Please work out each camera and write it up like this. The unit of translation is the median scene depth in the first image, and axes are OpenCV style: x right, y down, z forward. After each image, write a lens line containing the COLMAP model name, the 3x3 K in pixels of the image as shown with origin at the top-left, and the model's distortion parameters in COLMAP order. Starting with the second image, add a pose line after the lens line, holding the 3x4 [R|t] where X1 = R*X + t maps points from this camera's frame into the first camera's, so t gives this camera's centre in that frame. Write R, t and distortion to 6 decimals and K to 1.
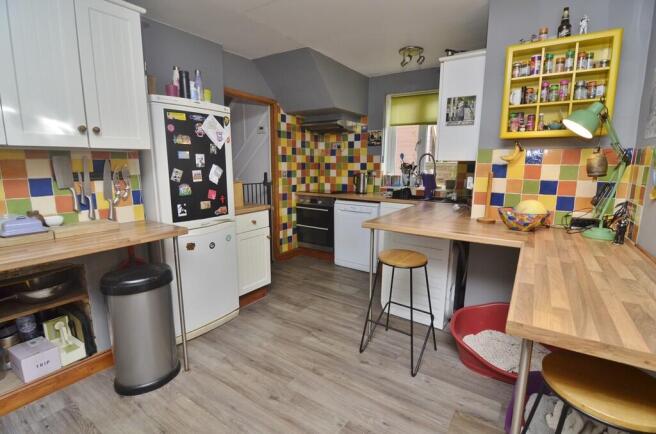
lens RADIAL K [[316.0, 0, 329.0], [0, 316.0, 213.0], [0, 0, 1]] dist [-0.004924, -0.000974]
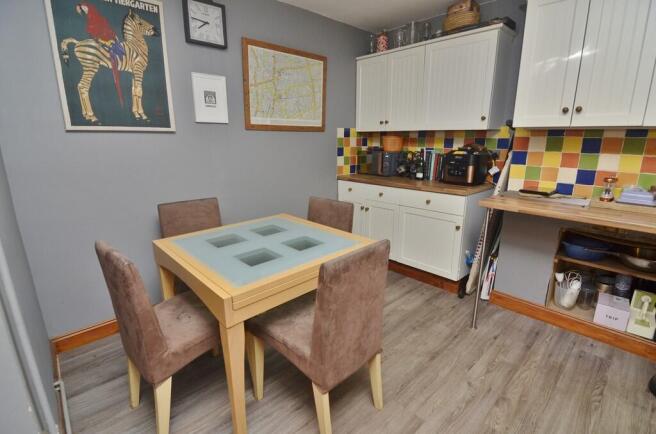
lens RADIAL K [[316.0, 0, 328.3], [0, 316.0, 215.4], [0, 0, 1]] dist [-0.004924, -0.000974]
pose [[-0.233077, 0.220770, -0.947067, 0.324037], [-0.153692, 0.953287, 0.260044, -0.012680], [0.960236, 0.206167, -0.188259, 0.144873]]
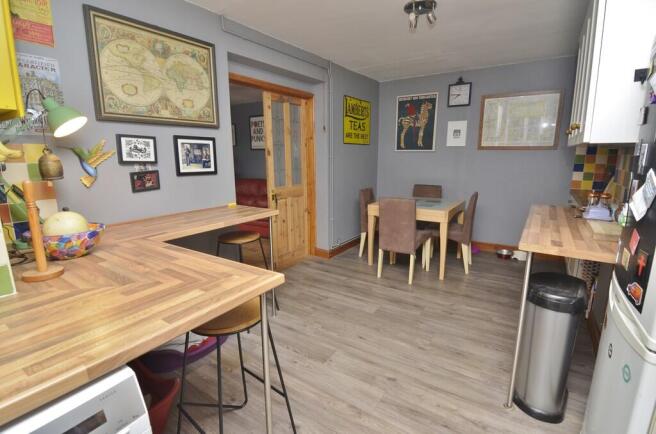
lens RADIAL K [[316.0, 0, 329.0], [0, 316.0, 215.3], [0, 0, 1]] dist [-0.004924, -0.000974]
pose [[-0.999935, -0.008755, 0.007359, 0.035306], [-0.005655, 0.937730, 0.347318, -0.316029], [-0.009942, 0.347253, -0.937719, 1.878588]]
